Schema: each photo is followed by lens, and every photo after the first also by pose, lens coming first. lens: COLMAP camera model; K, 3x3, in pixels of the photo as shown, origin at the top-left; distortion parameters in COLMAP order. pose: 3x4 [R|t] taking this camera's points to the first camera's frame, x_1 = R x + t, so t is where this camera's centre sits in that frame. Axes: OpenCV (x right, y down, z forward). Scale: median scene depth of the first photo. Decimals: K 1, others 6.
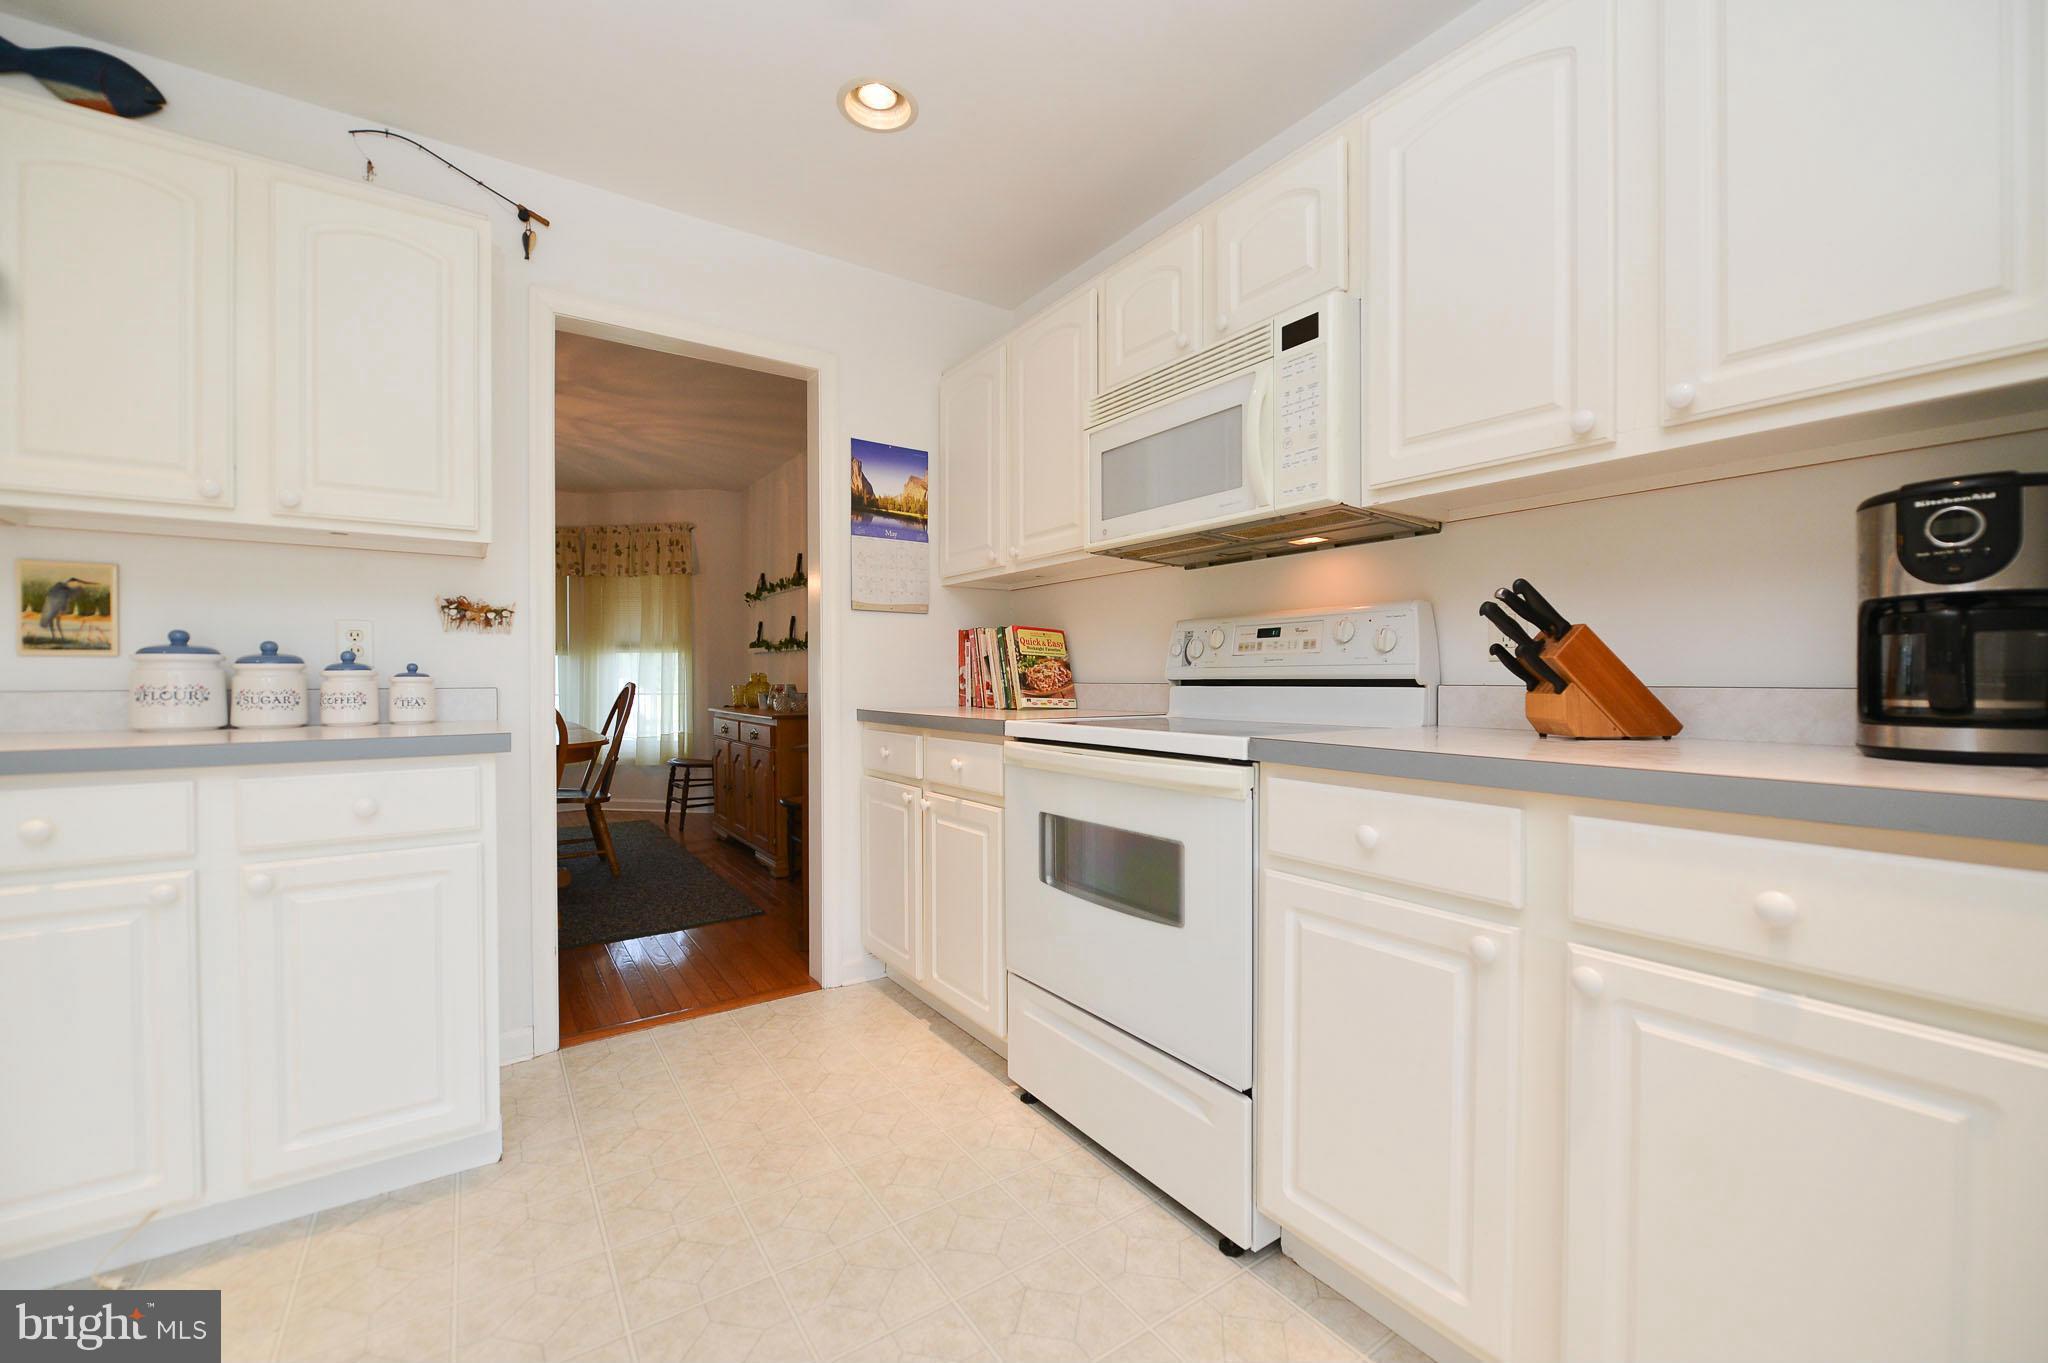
lens RADIAL K [[807.6, 0, 1026.2], [0, 807.6, 685.2], [0, 0, 1]] dist [-0.010013, -0.000526]
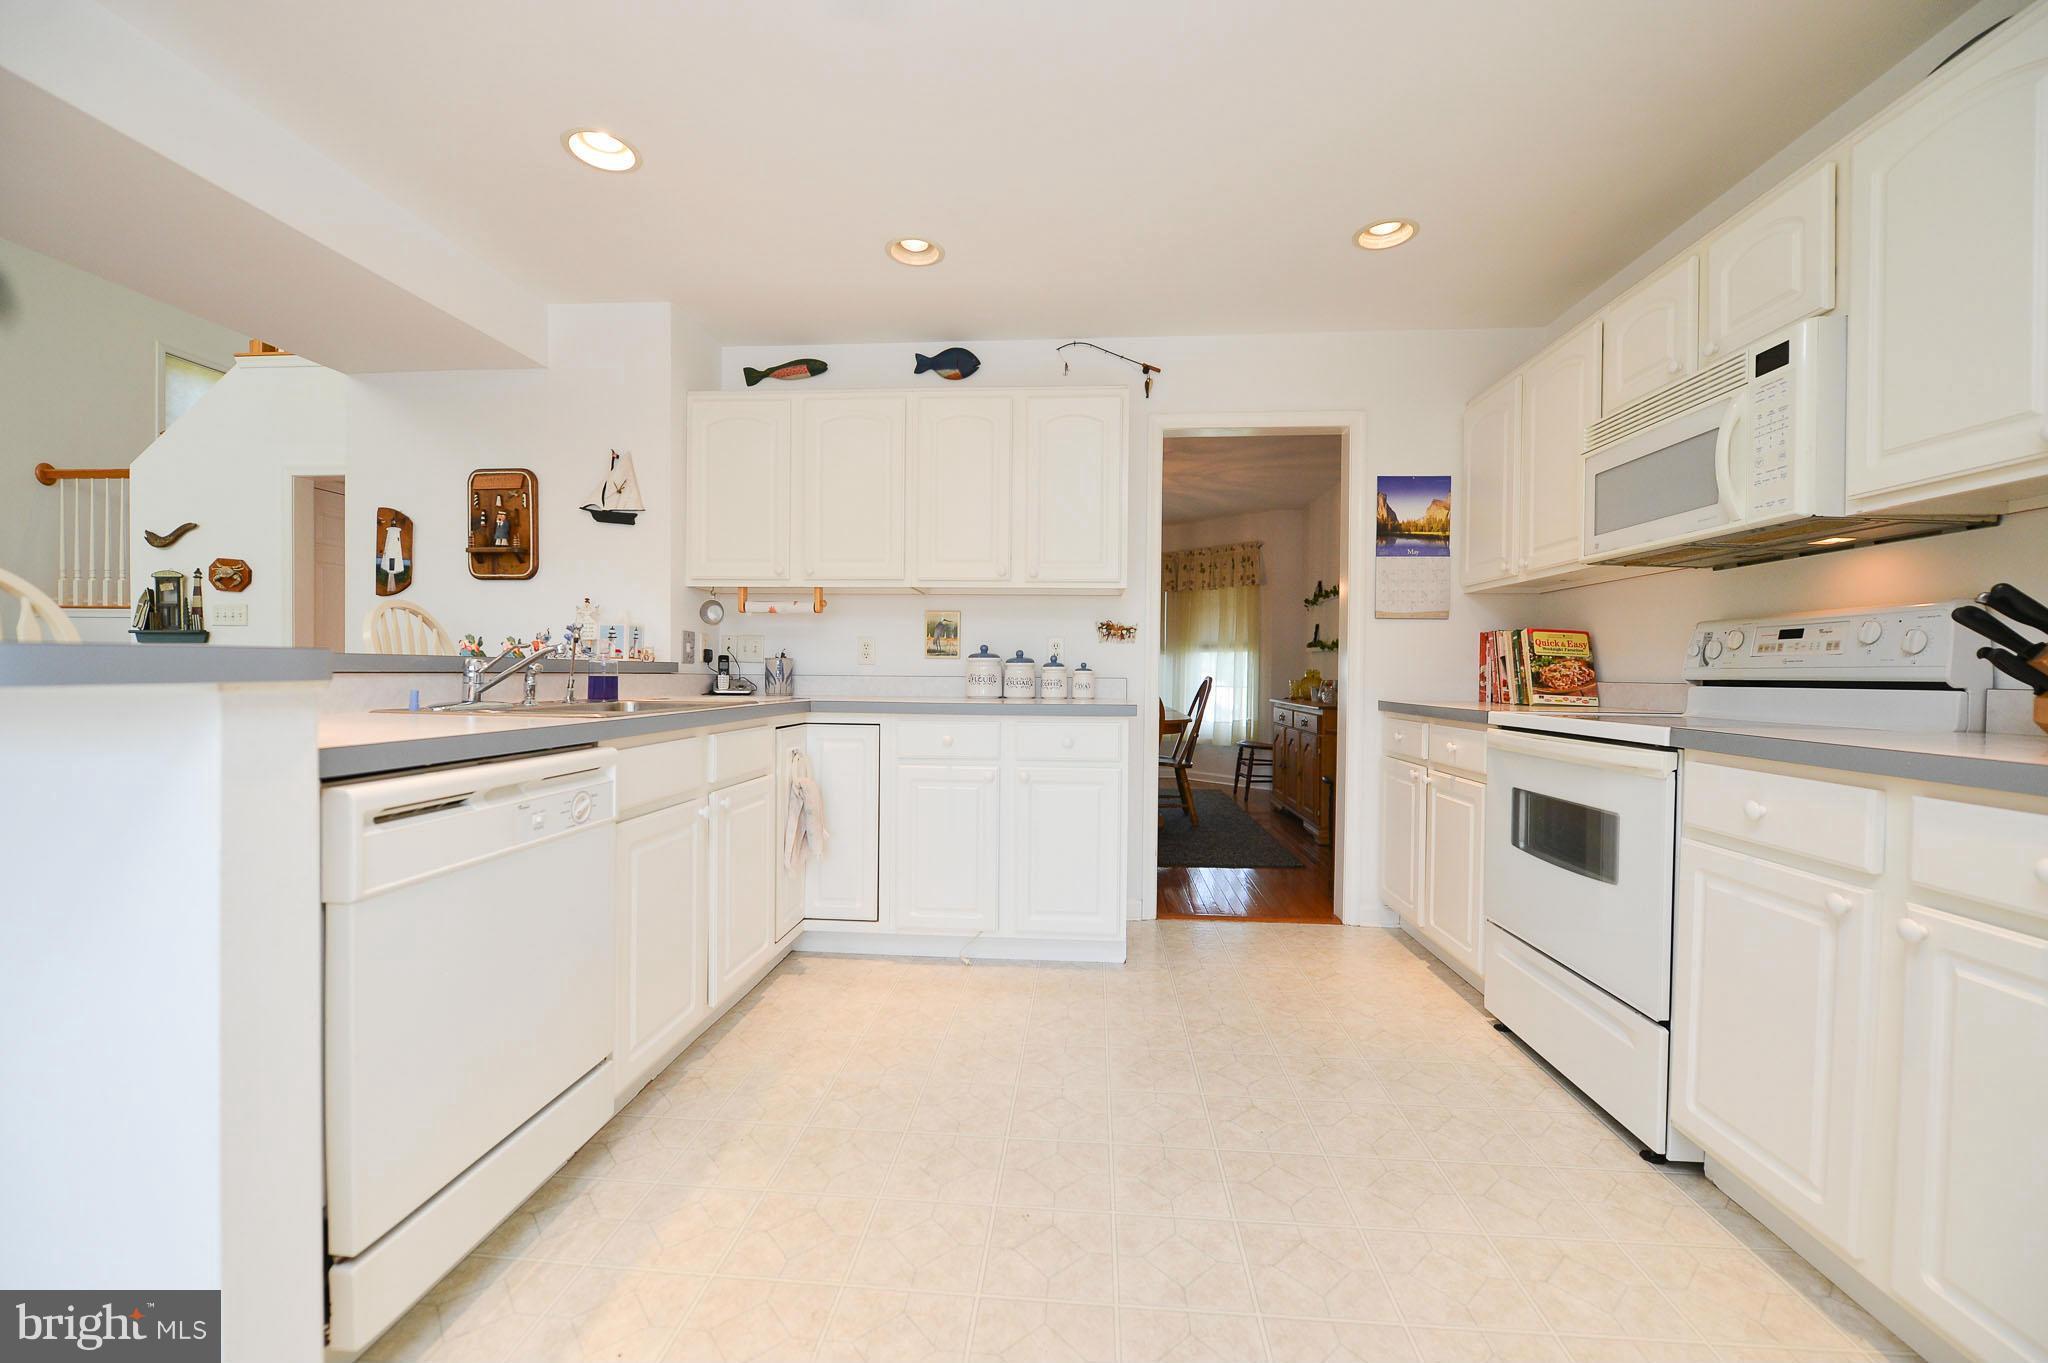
lens RADIAL K [[807.6, 0, 1026.2], [0, 807.6, 685.2], [0, 0, 1]] dist [-0.010013, -0.000526]
pose [[0.774658, 0.019740, -0.632073, 0.188676], [-0.016845, 0.999802, 0.010580, 0.003594], [0.632156, 0.002451, 0.774837, -0.349498]]
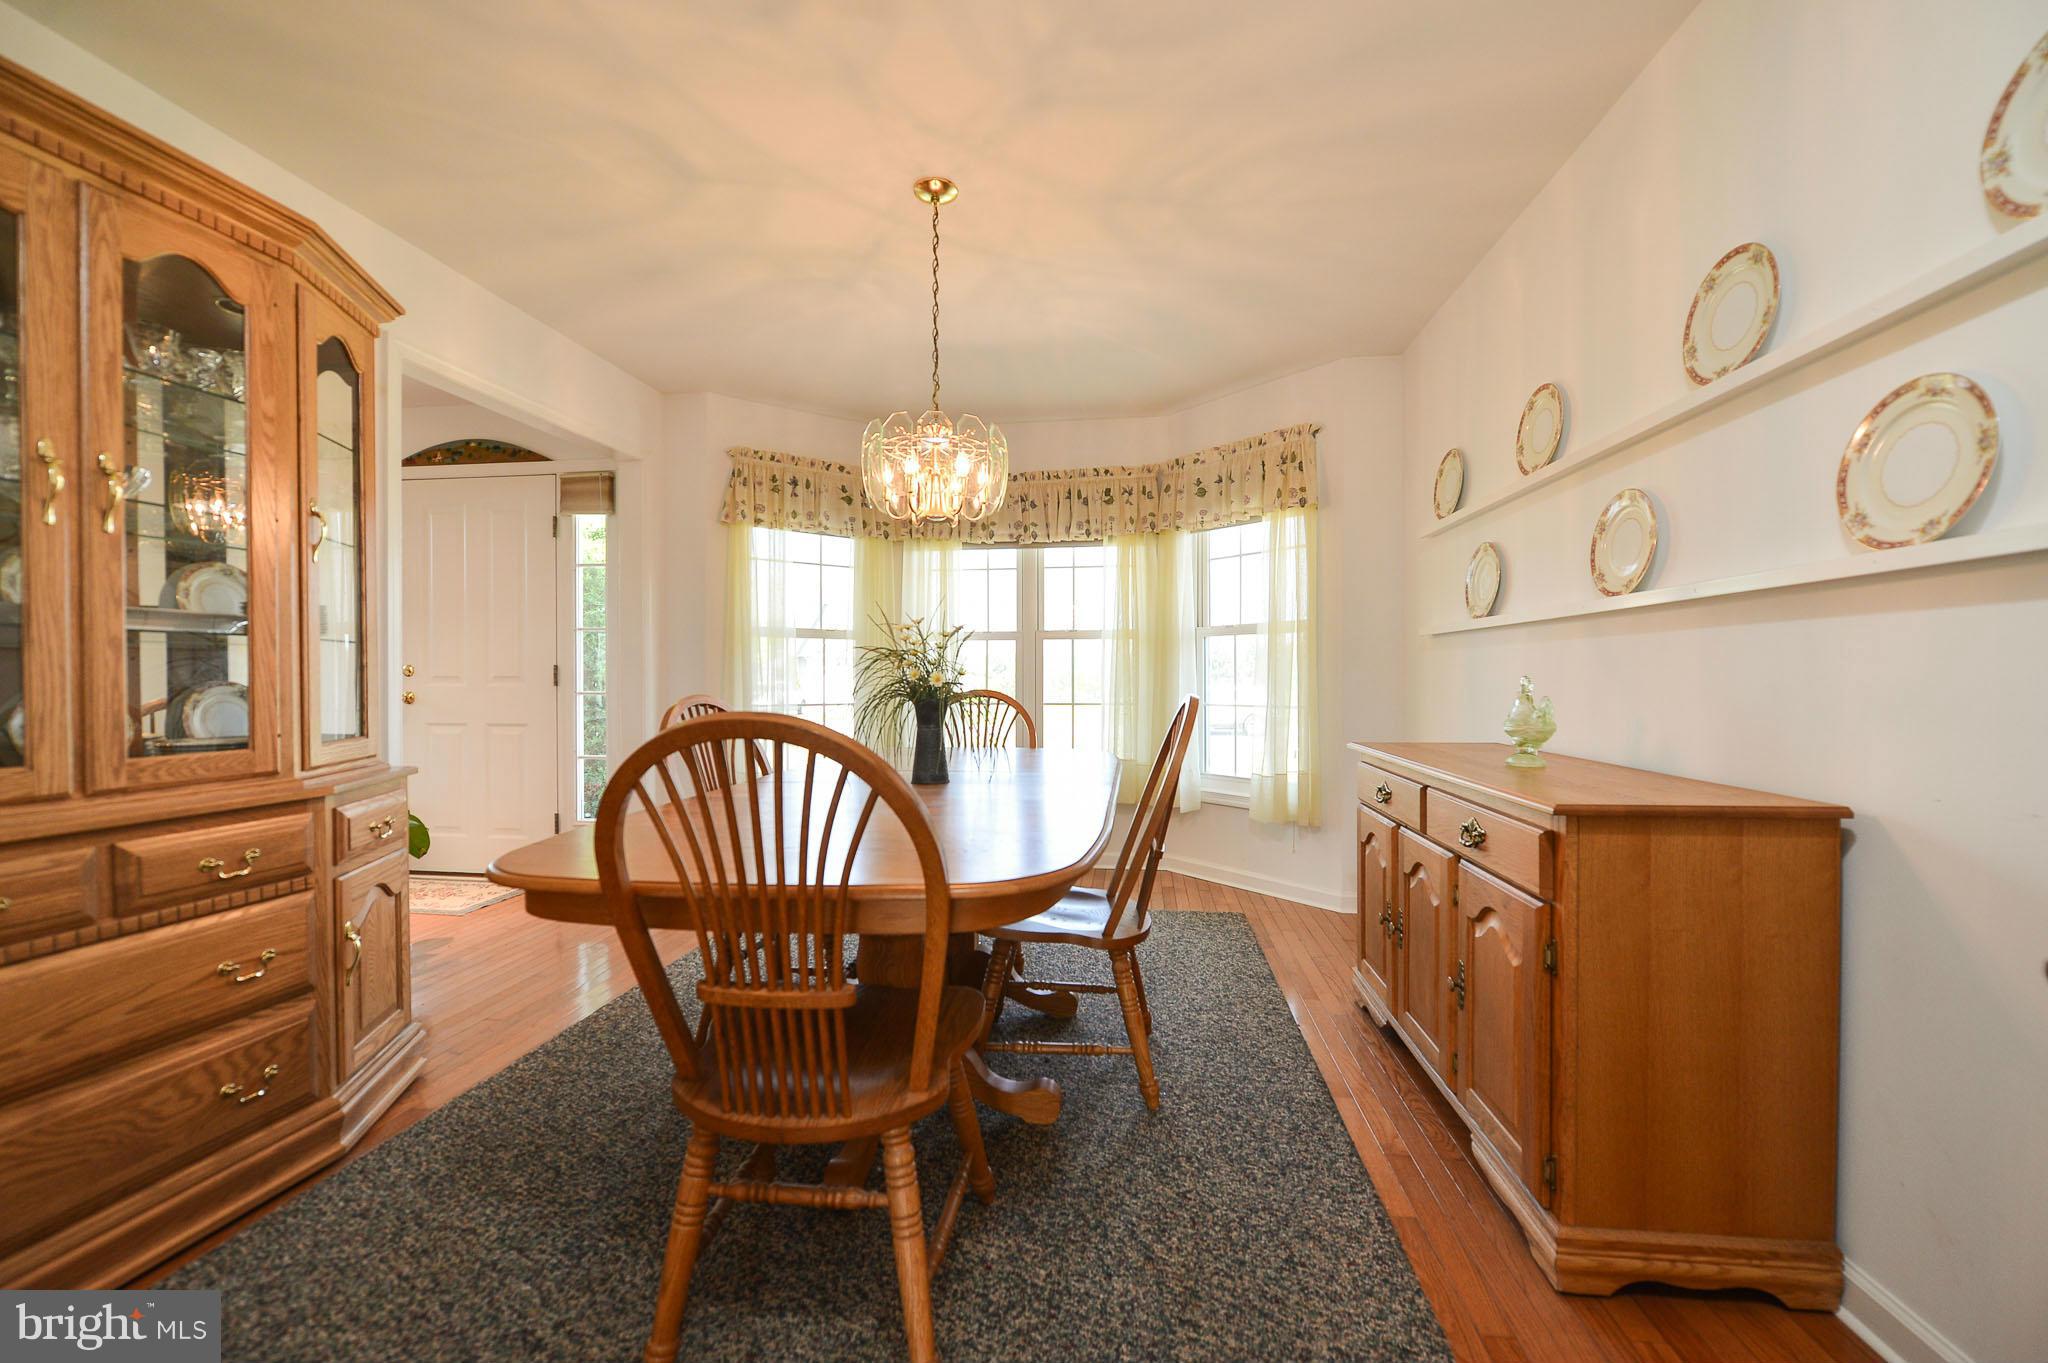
lens RADIAL K [[807.6, 0, 1026.2], [0, 807.6, 685.2], [0, 0, 1]] dist [-0.010013, -0.000526]
pose [[0.739231, 0.002277, -0.673448, -0.486841], [-0.003616, 0.999993, -0.000589, -0.019025], [0.673442, 0.002871, 0.739235, 1.176790]]
